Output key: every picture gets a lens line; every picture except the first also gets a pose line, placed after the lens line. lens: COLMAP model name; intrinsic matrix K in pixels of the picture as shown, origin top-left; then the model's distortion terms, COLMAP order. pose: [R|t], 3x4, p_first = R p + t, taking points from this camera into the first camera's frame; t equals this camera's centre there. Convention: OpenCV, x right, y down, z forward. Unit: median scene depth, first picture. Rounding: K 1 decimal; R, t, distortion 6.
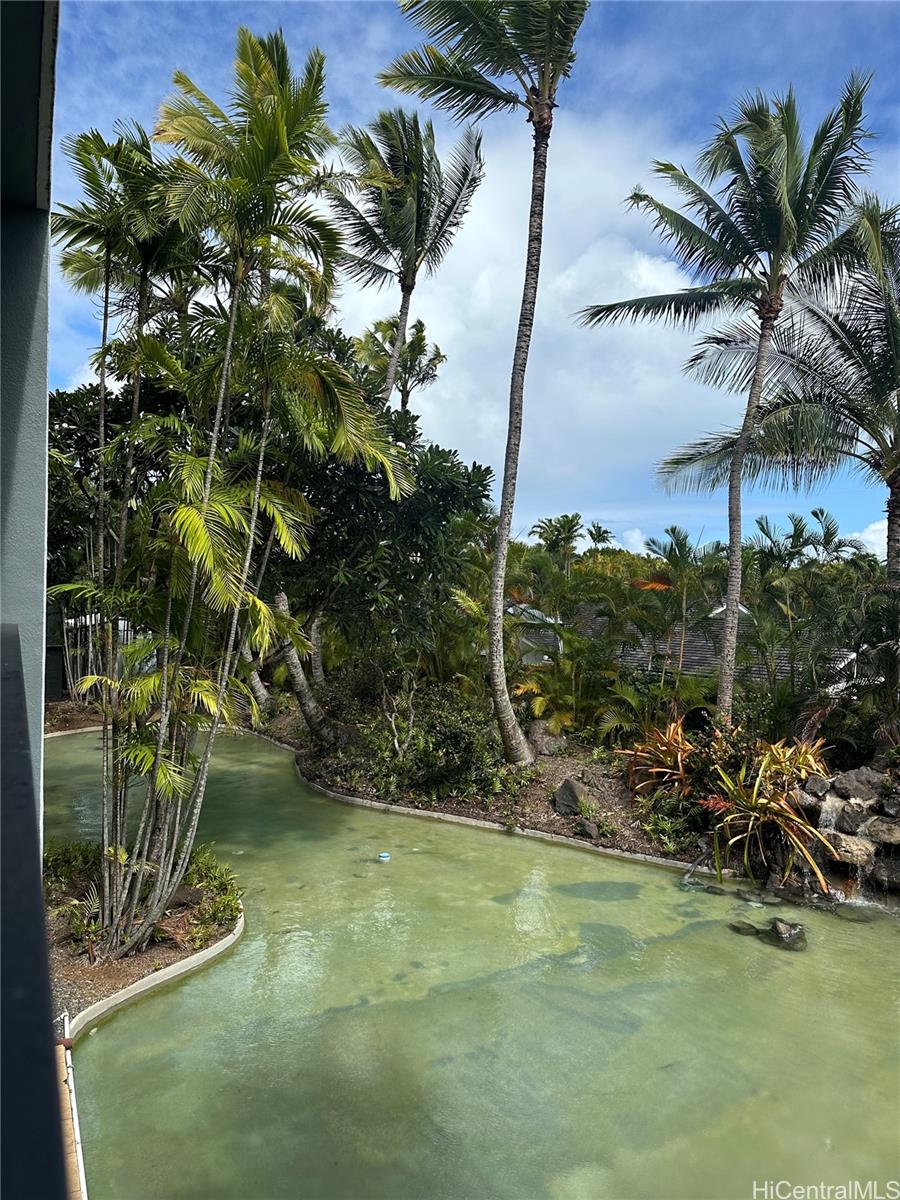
lens RADIAL K [[841.1, 0, 445.4], [0, 841.1, 598.1], [0, 0, 1]] dist [0.117564, -0.162441]
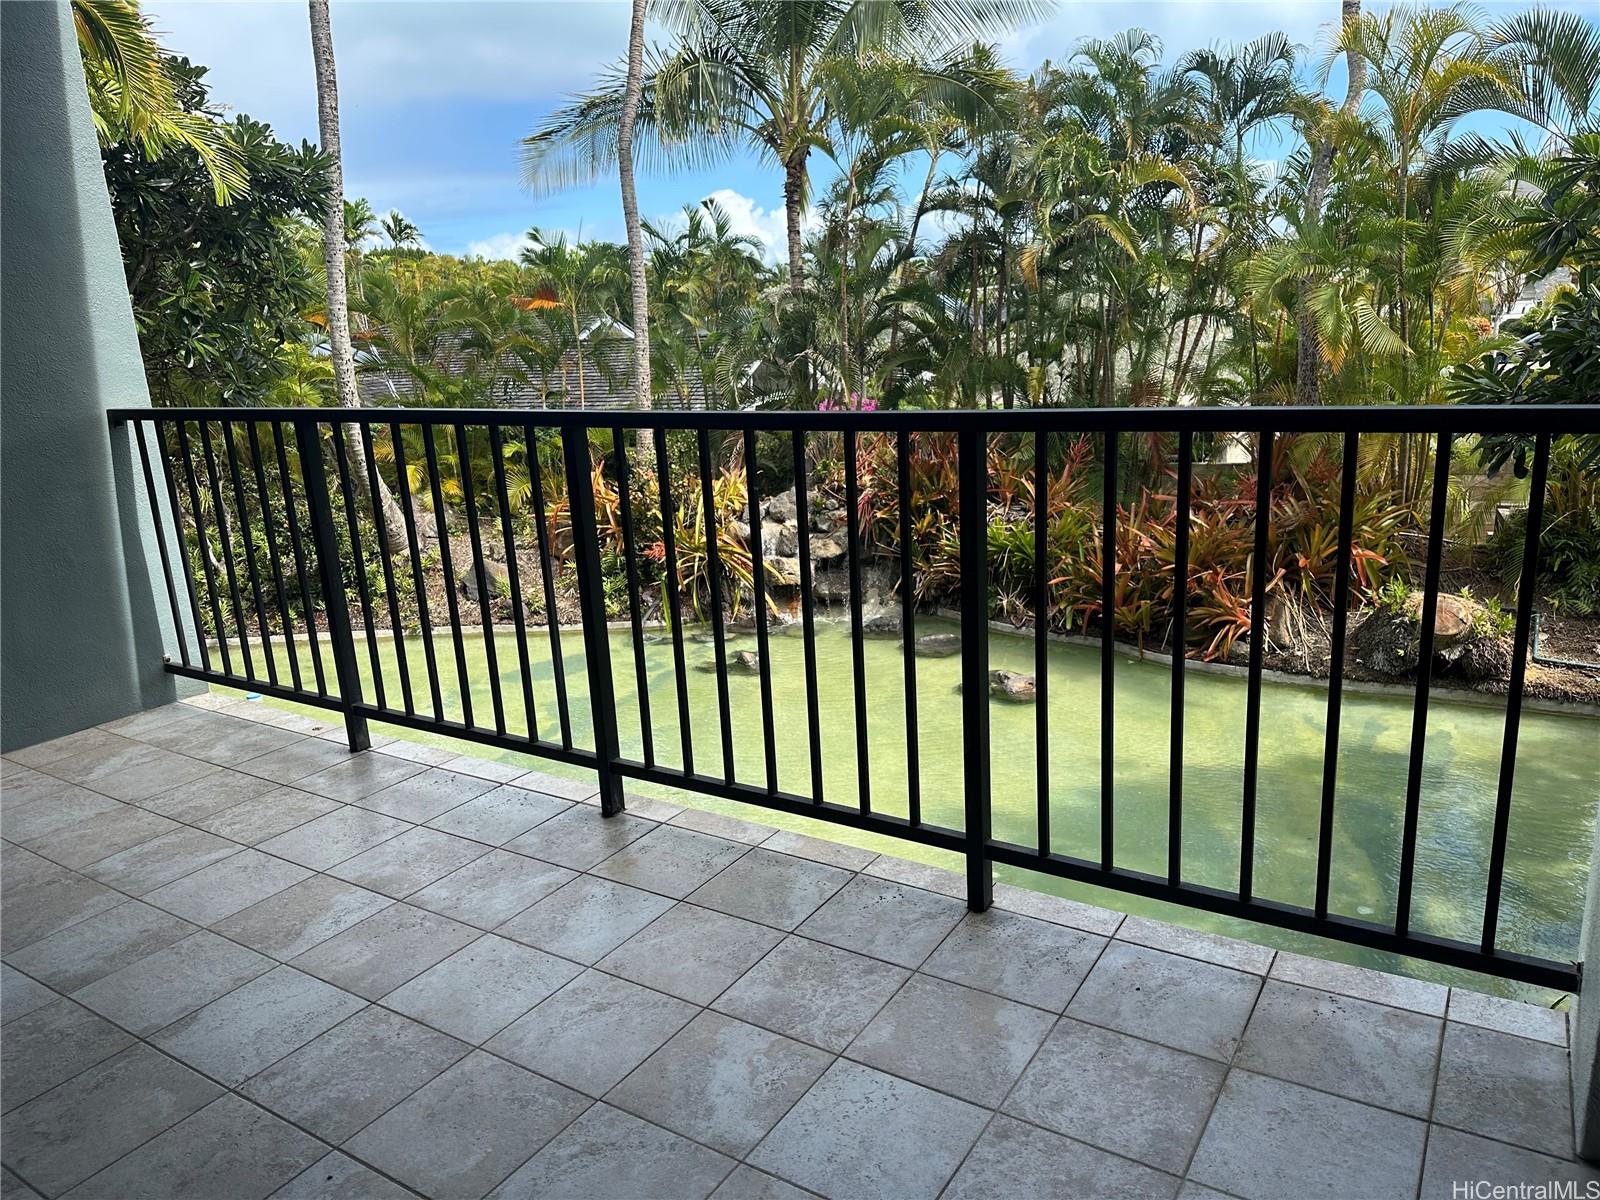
lens RADIAL K [[1121.5, 0, 800.0], [0, 1121.5, 600.0], [0, 0, 1]] dist [0.117564, -0.162441]
pose [[0.867801, -0.191195, 0.458655, -0.102616], [0.074911, 0.962801, 0.259618, -0.005940], [-0.491232, -0.190939, 0.849843, -0.086887]]
